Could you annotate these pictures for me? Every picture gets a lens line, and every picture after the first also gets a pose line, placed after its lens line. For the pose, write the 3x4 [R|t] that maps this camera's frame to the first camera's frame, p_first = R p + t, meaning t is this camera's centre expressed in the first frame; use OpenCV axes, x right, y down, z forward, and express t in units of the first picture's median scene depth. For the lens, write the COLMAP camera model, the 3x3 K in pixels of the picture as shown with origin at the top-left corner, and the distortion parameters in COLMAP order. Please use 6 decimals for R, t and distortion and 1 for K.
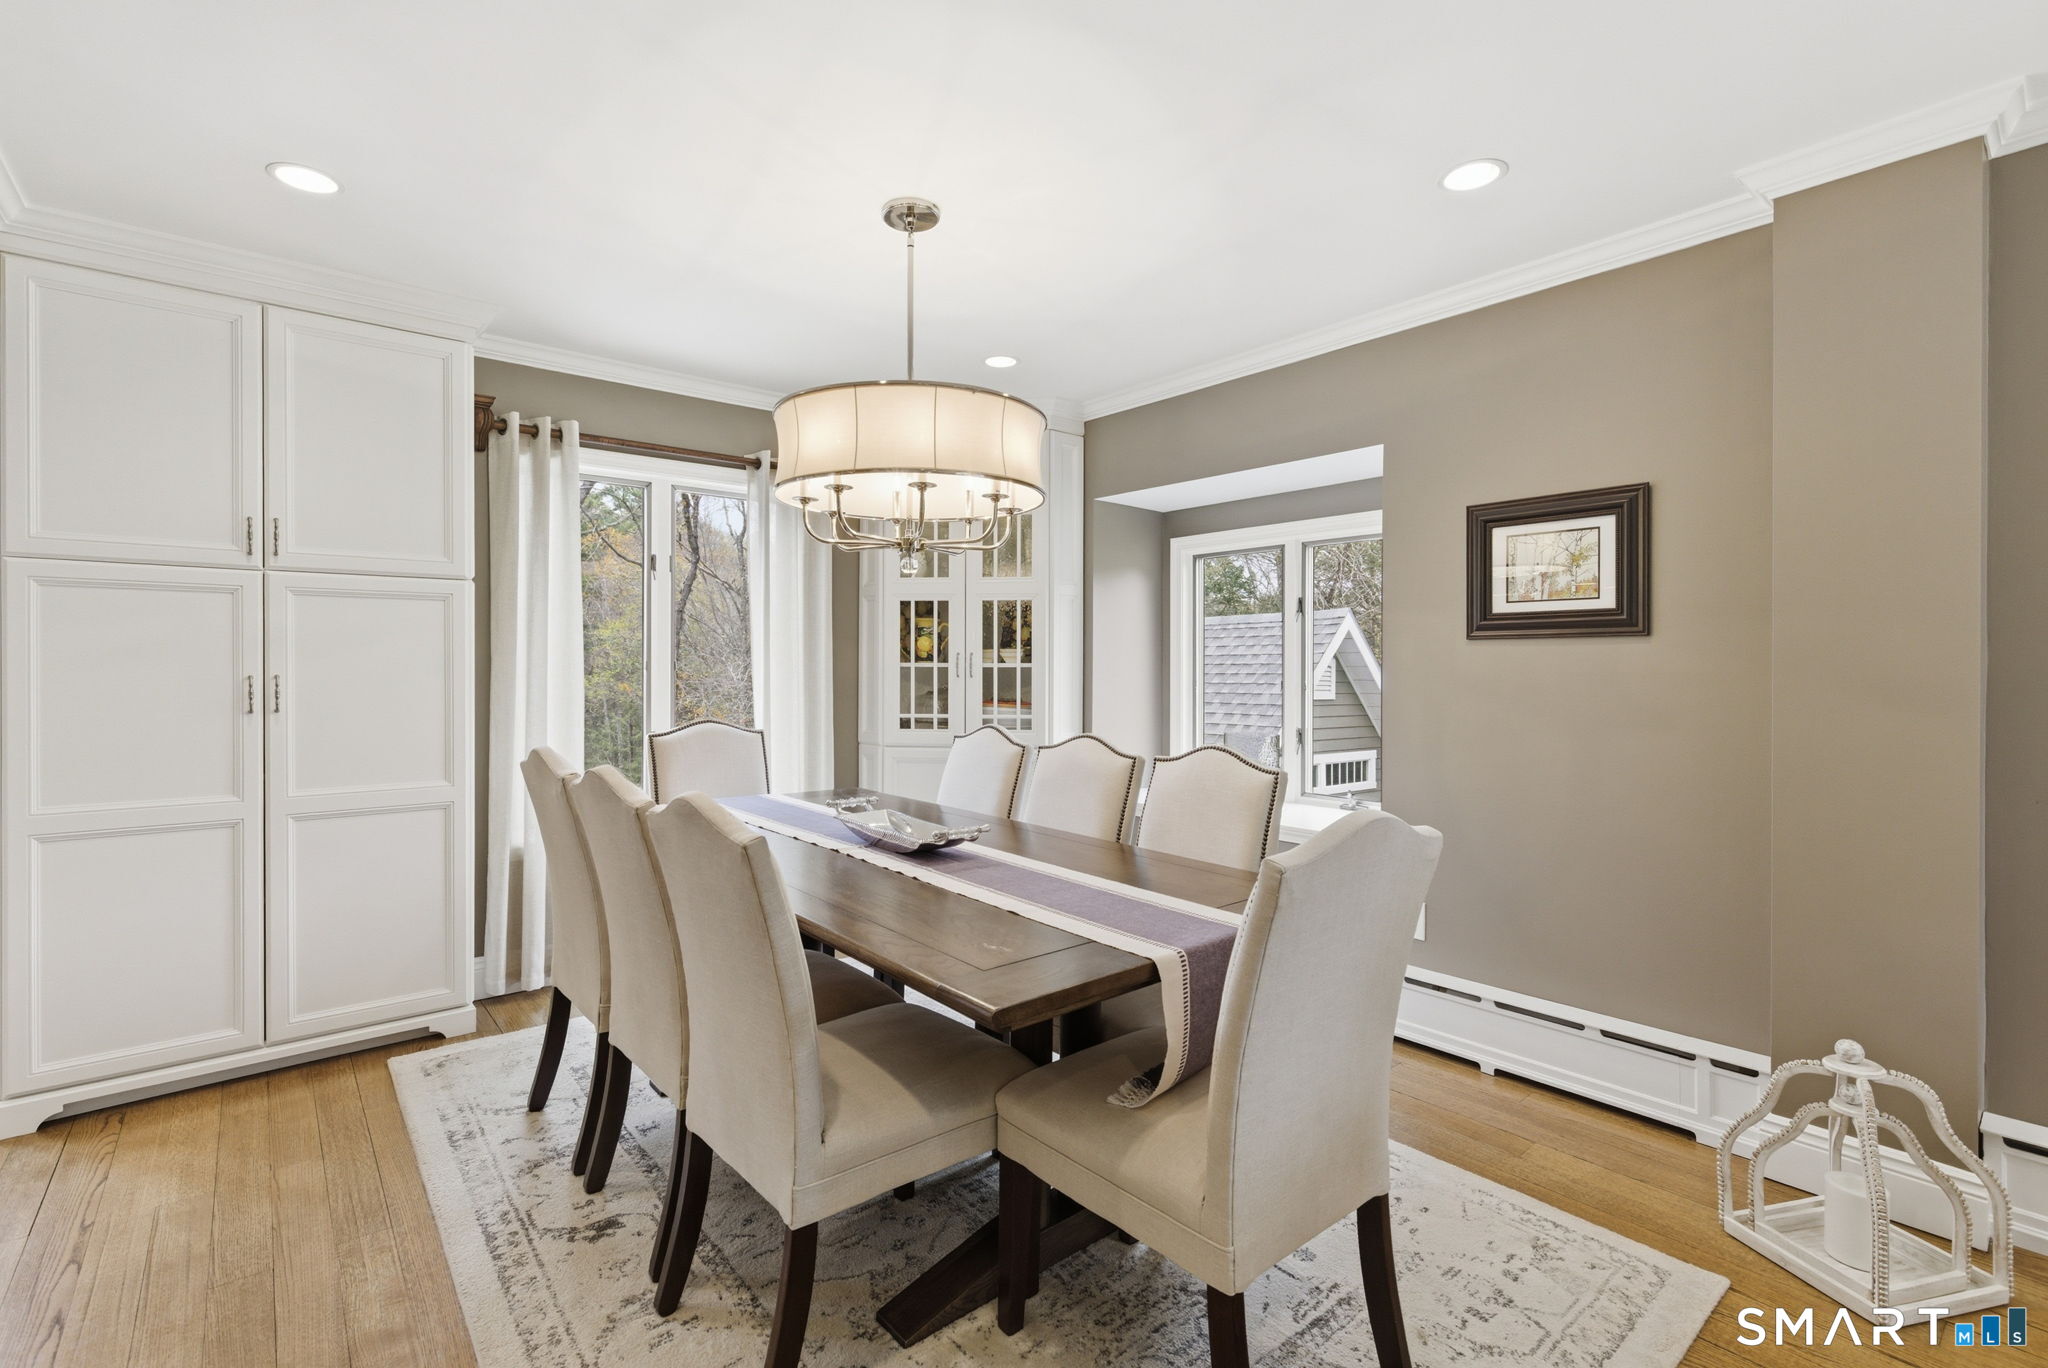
lens RADIAL K [[932.9, 0, 1019.0], [0, 932.9, 667.6], [0, 0, 1]] dist [-0.003628, 0.000155]
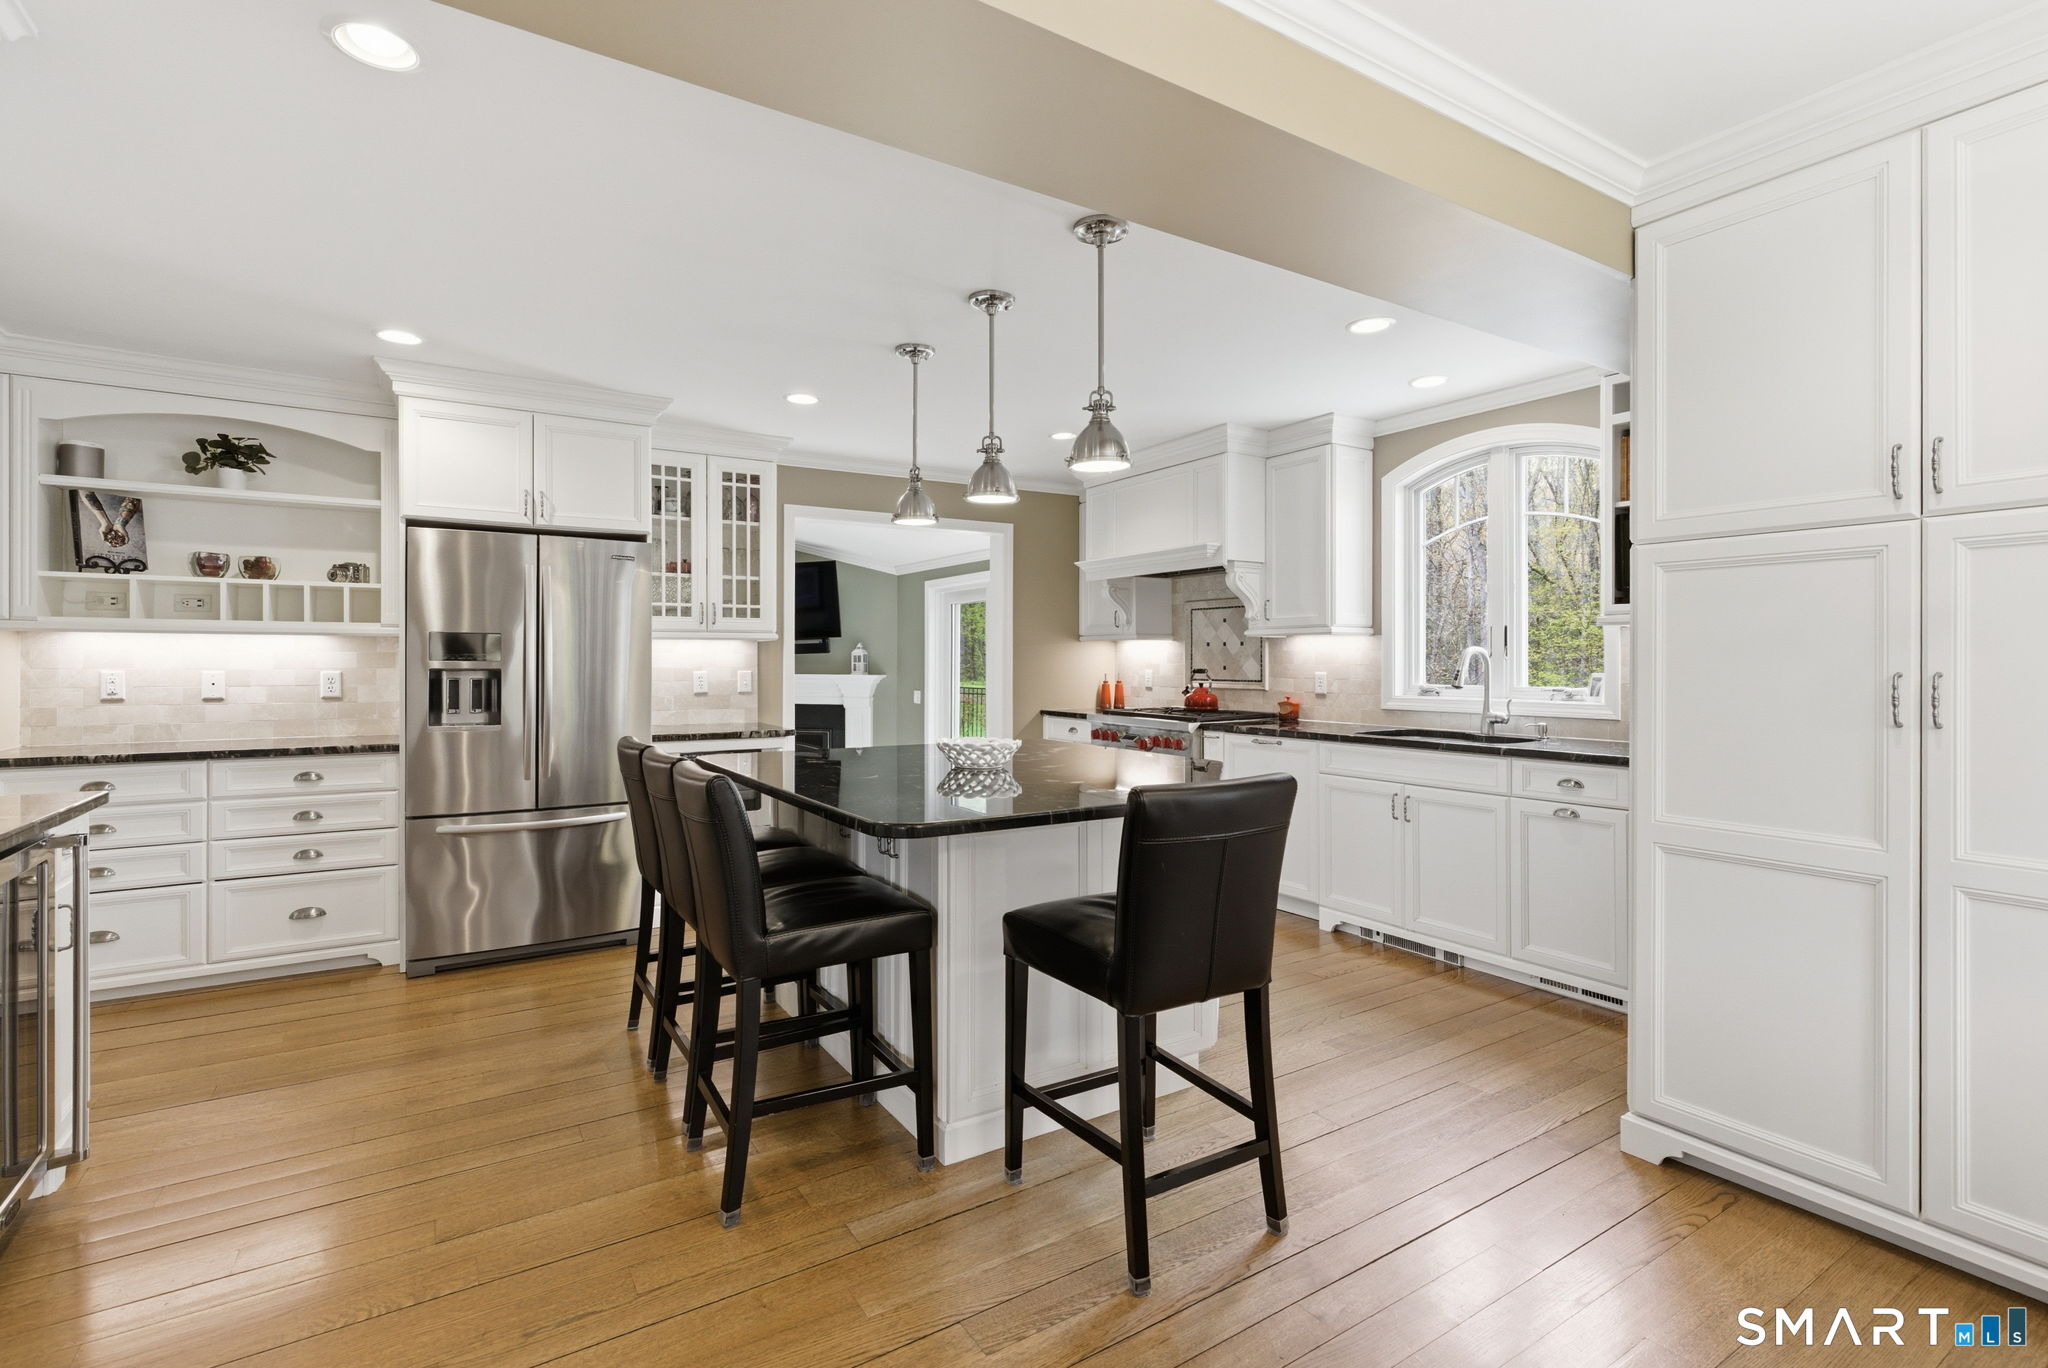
lens RADIAL K [[932.9, 0, 1019.0], [0, 932.9, 667.6], [0, 0, 1]] dist [-0.003628, 0.000155]
pose [[-0.131863, 0.002622, -0.991265, -0.046611], [-0.002321, 0.999993, 0.002954, 0.003426], [0.991265, 0.002690, -0.131856, 0.391391]]
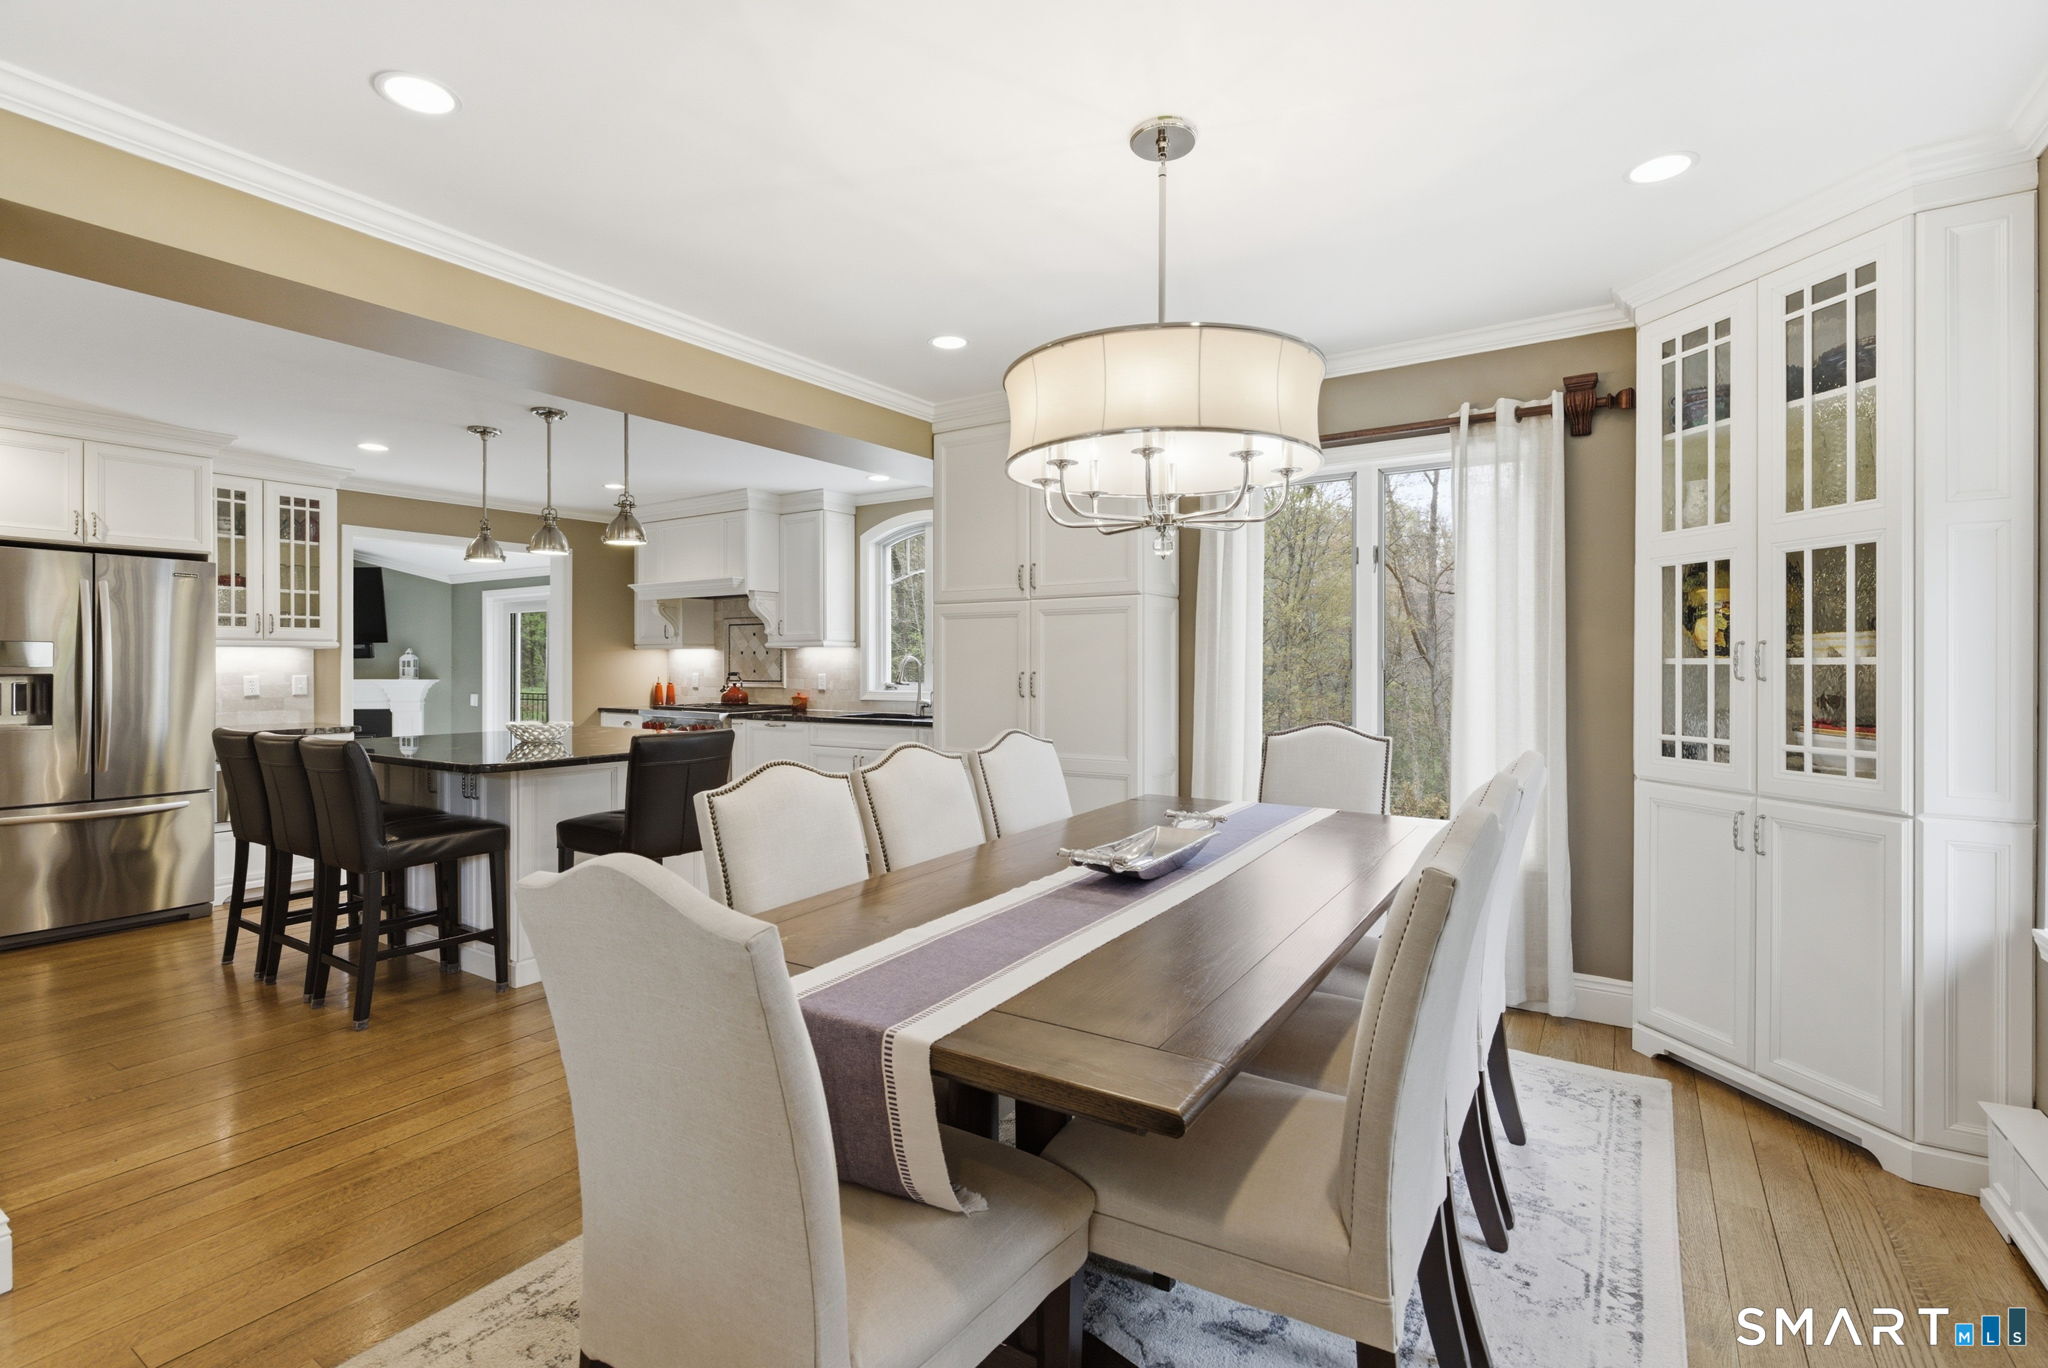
lens RADIAL K [[932.9, 0, 1019.0], [0, 932.9, 667.6], [0, 0, 1]] dist [-0.003628, 0.000155]
pose [[0.295652, -0.001676, -0.955294, 0.526063], [0.000233, 0.999999, -0.001682, 0.003400], [0.955296, 0.000274, 0.295652, 0.492420]]
